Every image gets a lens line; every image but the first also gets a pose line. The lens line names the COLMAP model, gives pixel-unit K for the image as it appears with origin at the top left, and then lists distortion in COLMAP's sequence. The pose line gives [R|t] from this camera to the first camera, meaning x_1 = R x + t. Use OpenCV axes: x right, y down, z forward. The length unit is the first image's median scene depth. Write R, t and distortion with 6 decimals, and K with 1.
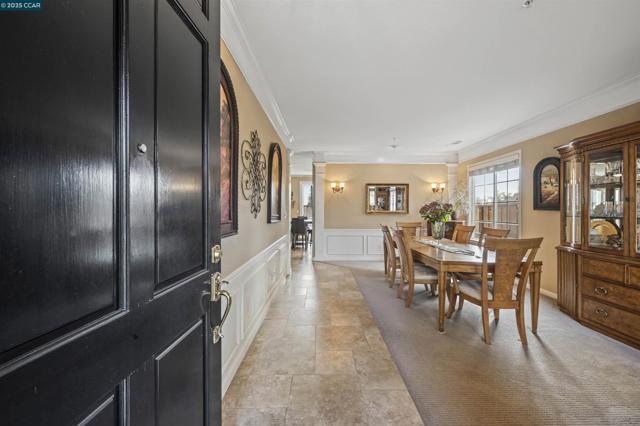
lens RADIAL K [[253.5, 0, 322.0], [0, 253.5, 213.5], [0, 0, 1]] dist [-0.001221, 0.000579]
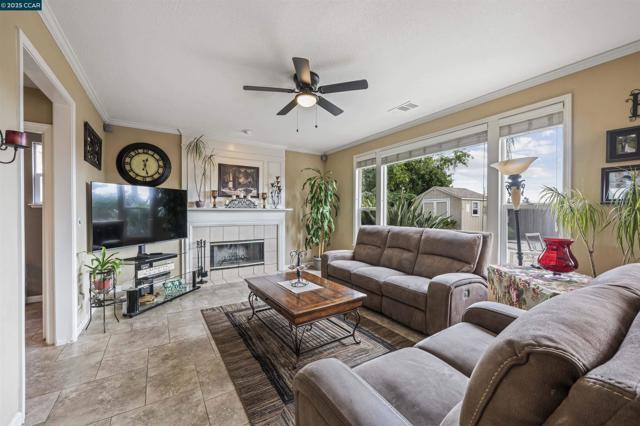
lens RADIAL K [[253.5, 0, 322.0], [0, 253.5, 213.5], [0, 0, 1]] dist [-0.001221, 0.000579]
pose [[0.835784, -0.004182, 0.549042, 0.063634], [0.006274, 0.999978, -0.001934, -0.003730], [-0.549022, 0.005062, 0.835792, 0.839456]]
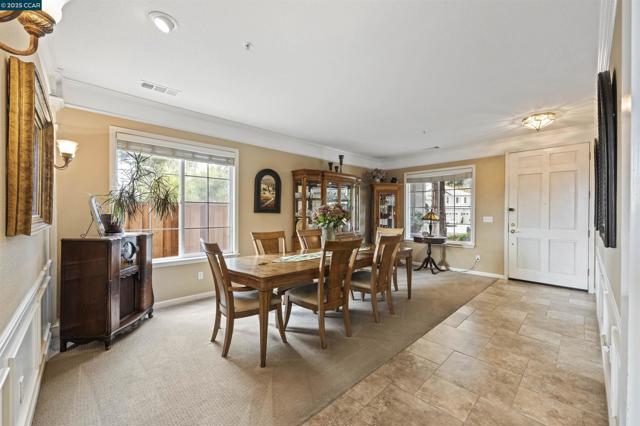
lens RADIAL K [[253.5, 0, 322.0], [0, 253.5, 213.5], [0, 0, 1]] dist [-0.001221, 0.000579]
pose [[-0.689745, -0.004478, 0.724038, -0.134612], [0.006739, 0.999898, 0.012605, -0.020148], [-0.724021, 0.013574, -0.689644, 1.428011]]
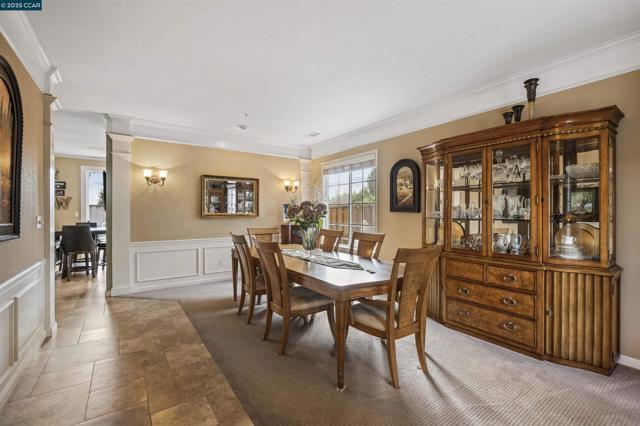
lens RADIAL K [[279.2, 0, 320.0], [0, 279.2, 213.0], [0, 0, 1]] dist [-0.000041, 0.000022]
pose [[0.817057, -0.003035, 0.576549, -0.008974], [0.008293, 0.999945, -0.006489, -0.004185], [-0.576498, 0.010084, 0.817037, 0.254112]]
